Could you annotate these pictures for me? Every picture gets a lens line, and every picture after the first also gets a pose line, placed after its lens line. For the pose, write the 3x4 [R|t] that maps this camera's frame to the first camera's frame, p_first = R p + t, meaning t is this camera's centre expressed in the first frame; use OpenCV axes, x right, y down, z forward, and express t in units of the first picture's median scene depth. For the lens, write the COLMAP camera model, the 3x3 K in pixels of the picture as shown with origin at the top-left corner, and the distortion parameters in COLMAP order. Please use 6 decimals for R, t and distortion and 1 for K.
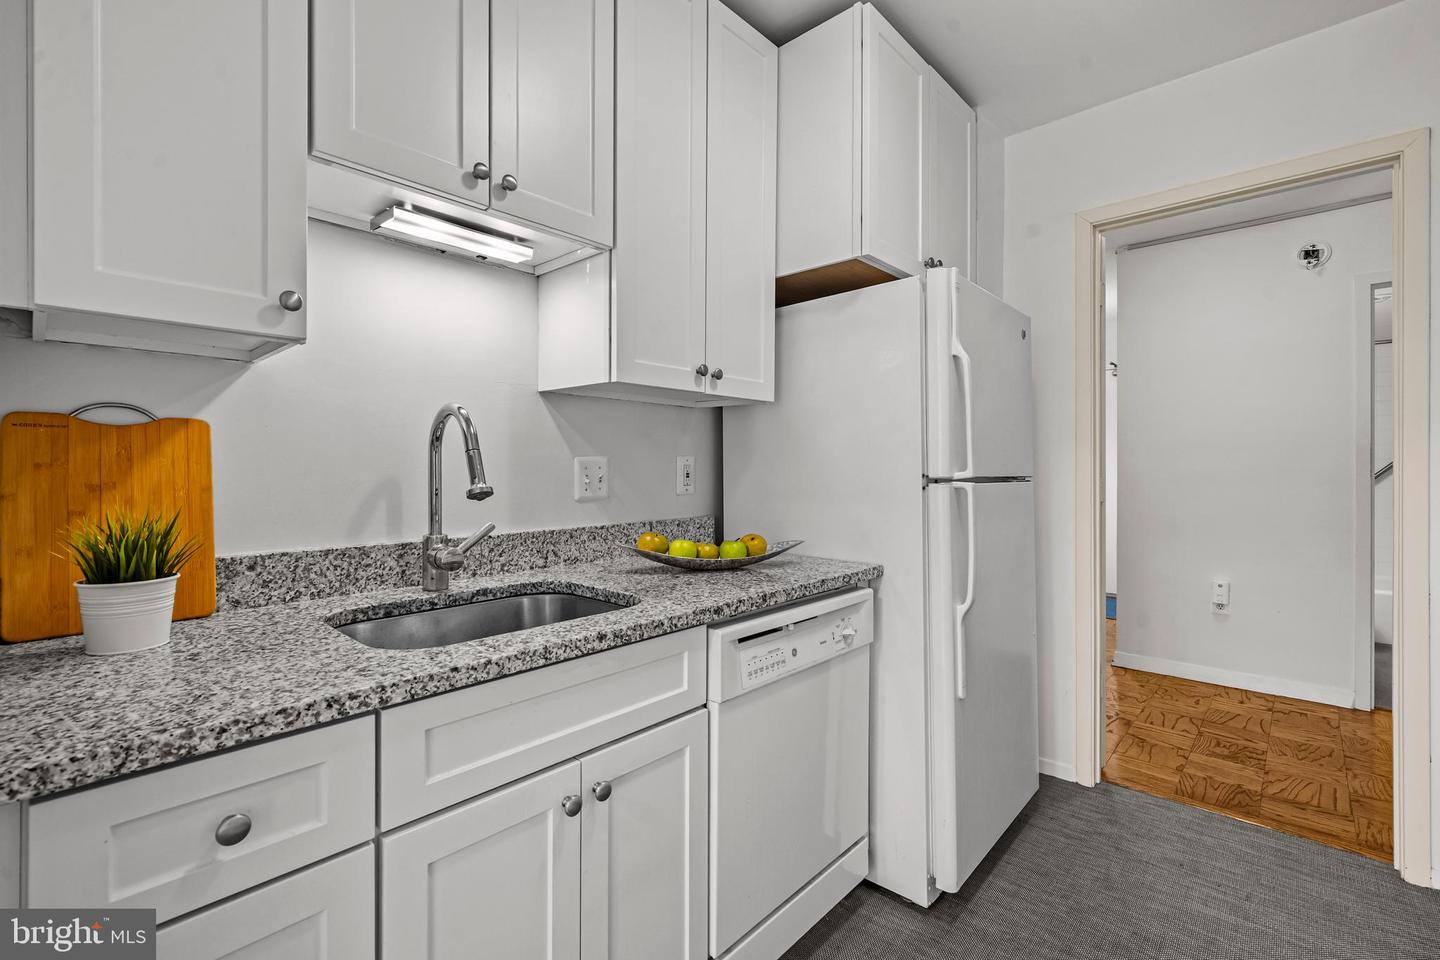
lens RADIAL K [[633.6, 0, 696.7], [0, 633.6, 468.6], [0, 0, 1]] dist [-0.001118, -0.000006]
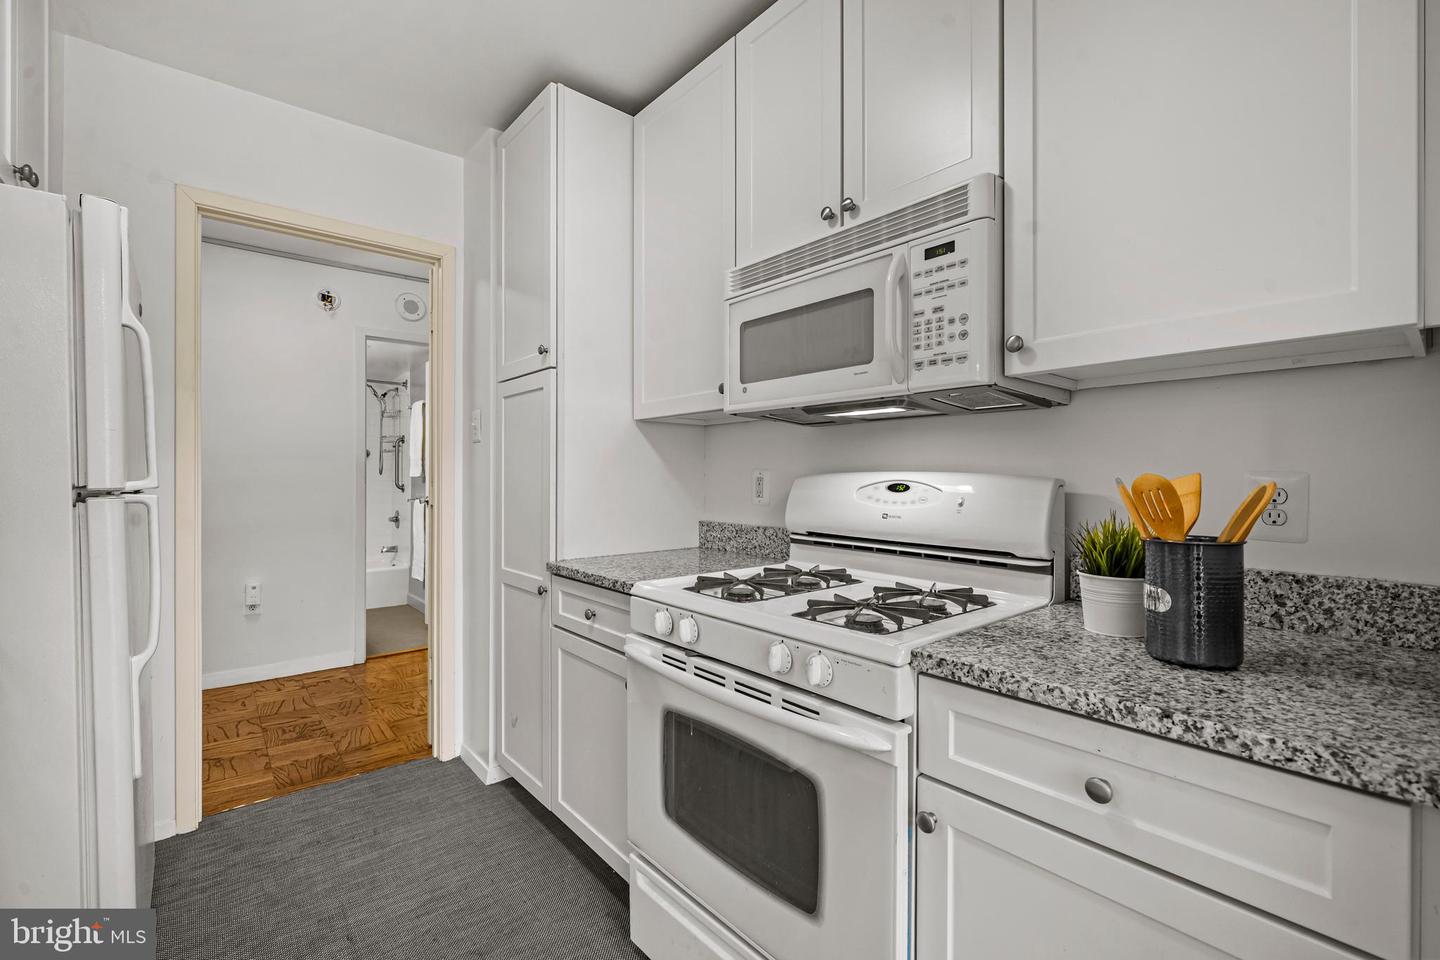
lens RADIAL K [[633.6, 0, 723.2], [0, 633.6, 480.4], [0, 0, 1]] dist [-0.001118, -0.000006]
pose [[0.110302, -0.004621, 0.993887, -0.257001], [-0.003036, 0.999983, 0.004986, -0.001803], [-0.993894, -0.003567, 0.110286, 0.211533]]
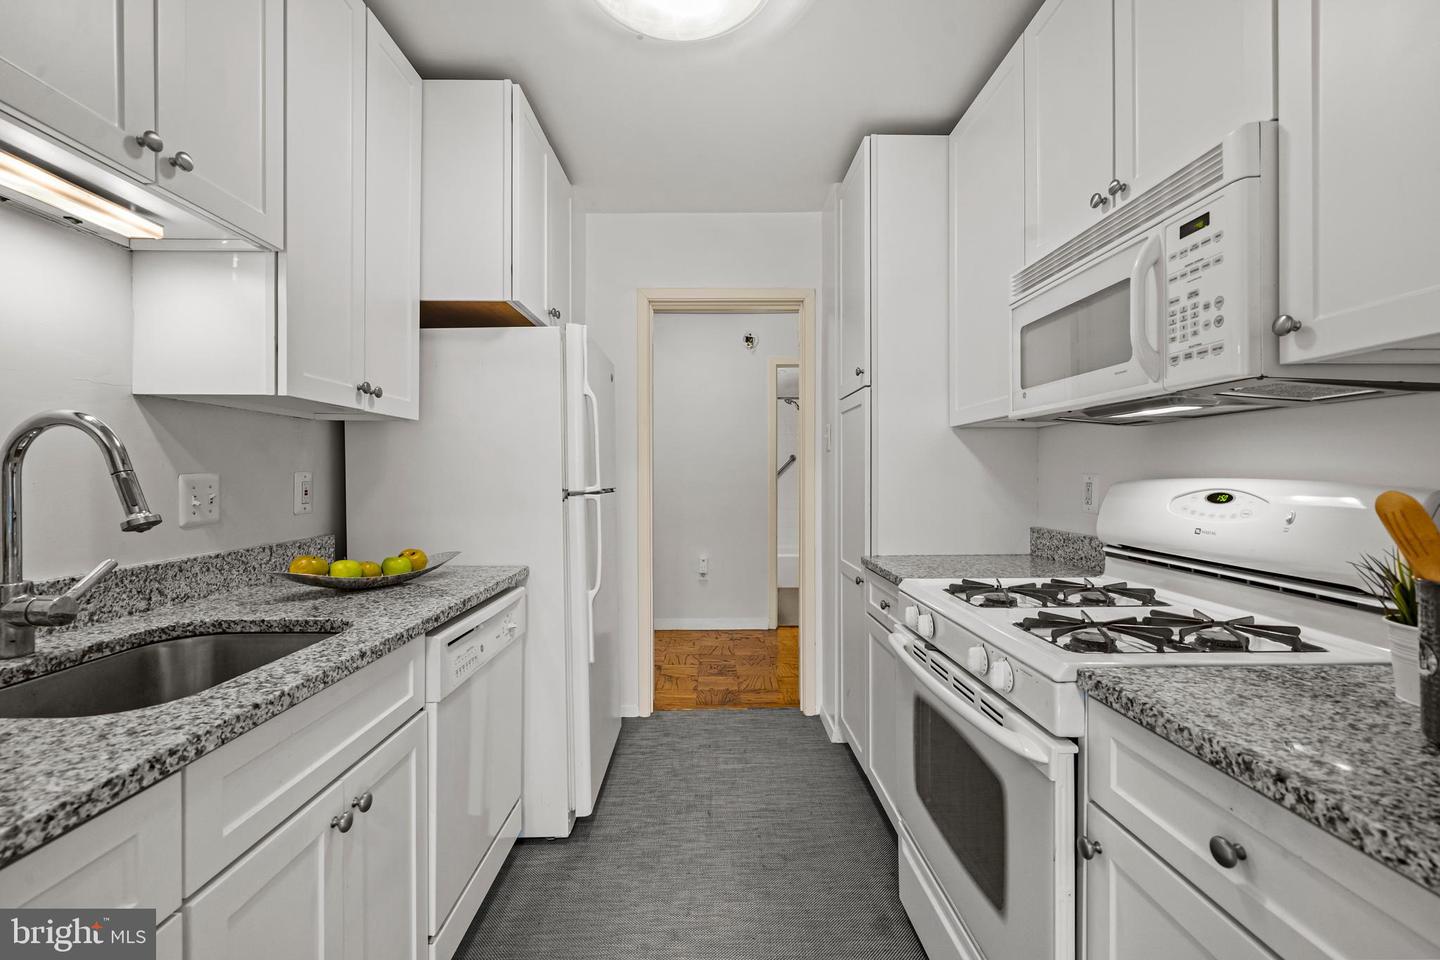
lens RADIAL K [[633.6, 0, 713.4], [0, 633.6, 479.9], [0, 0, 1]] dist [-0.001118, -0.000006]
pose [[0.721463, -0.007576, 0.692412, -0.286265], [0.002353, 0.999961, 0.008489, -0.018262], [-0.692449, -0.004495, 0.721453, -0.092768]]
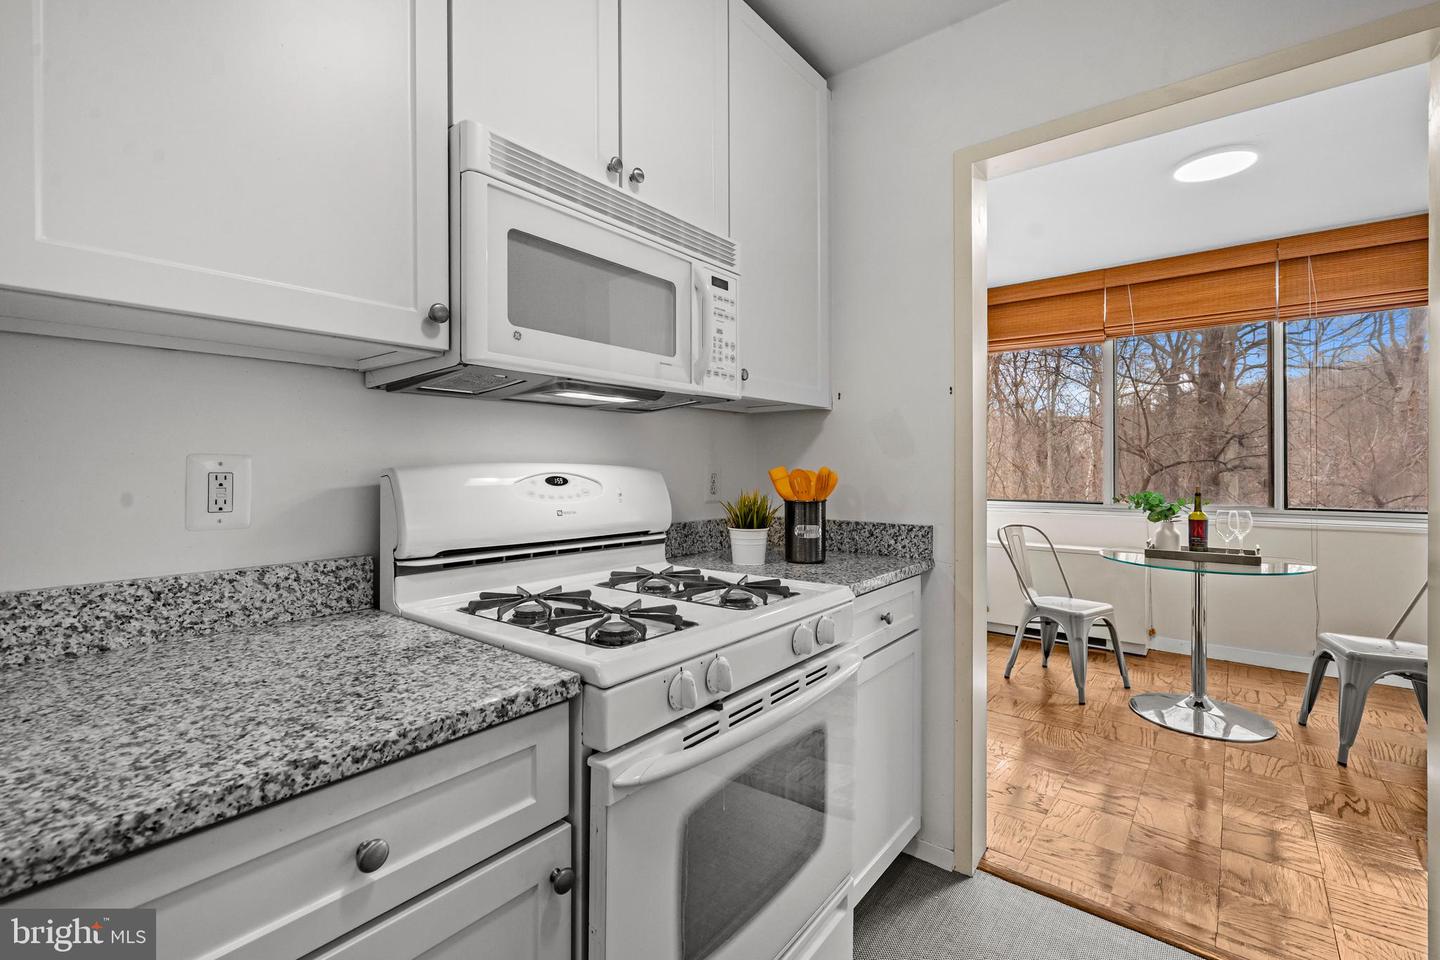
lens RADIAL K [[633.6, 0, 718.9], [0, 633.6, 470.1], [0, 0, 1]] dist [-0.001118, -0.000006]
pose [[-0.996860, -0.000430, -0.079182, 0.609367], [-0.000992, 0.999975, 0.007061, -0.008123], [0.079177, 0.007117, -0.996835, 0.966062]]
